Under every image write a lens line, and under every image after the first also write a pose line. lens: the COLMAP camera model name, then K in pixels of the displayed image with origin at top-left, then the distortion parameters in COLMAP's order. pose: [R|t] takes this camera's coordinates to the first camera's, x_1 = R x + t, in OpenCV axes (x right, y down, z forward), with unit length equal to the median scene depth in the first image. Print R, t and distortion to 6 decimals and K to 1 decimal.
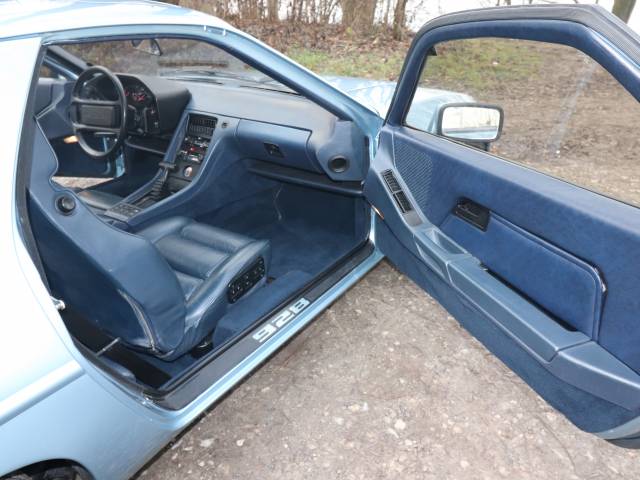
lens RADIAL K [[516.6, 0, 318.5], [0, 516.6, 245.5], [0, 0, 1]] dist [0.012015, -0.005969]
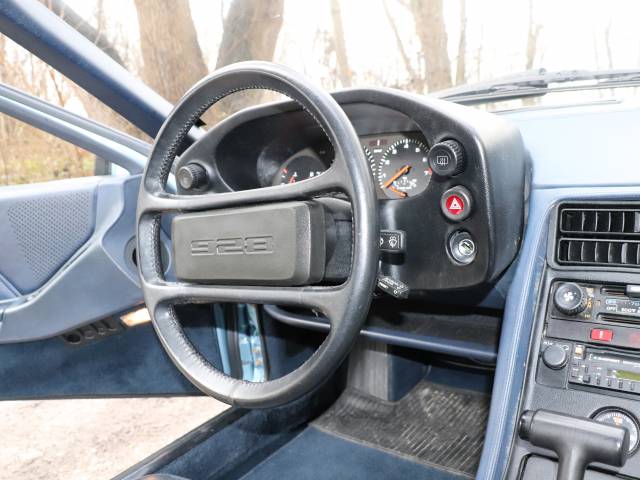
lens RADIAL K [[579.1, 0, 317.9], [0, 579.1, 255.3], [0, 0, 1]] dist [-0.119872, 0.000000]
pose [[0.985702, -0.108089, -0.129260, -0.340630], [0.078735, 0.973698, -0.213808, -0.176656], [0.148971, 0.200574, 0.968286, 0.710775]]
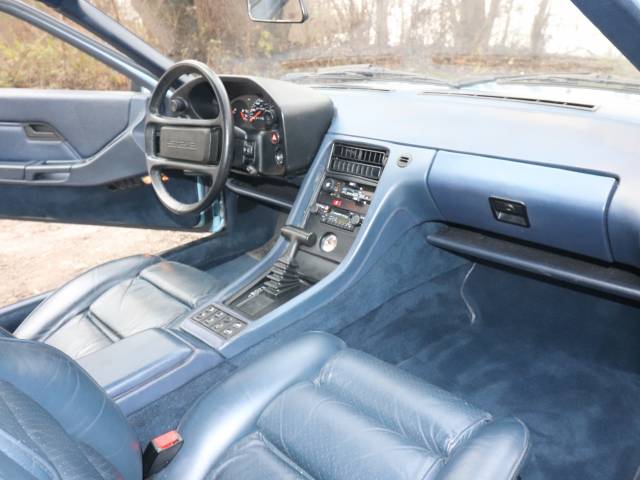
lens RADIAL K [[516.6, 0, 324.3], [0, 516.6, 253.7], [0, 0, 1]] dist [0.012015, -0.005969]
pose [[0.985222, 0.037614, -0.167100, -0.161878], [-0.044704, 0.998244, -0.038871, -0.107497], [0.165344, 0.045766, 0.985173, 0.440841]]
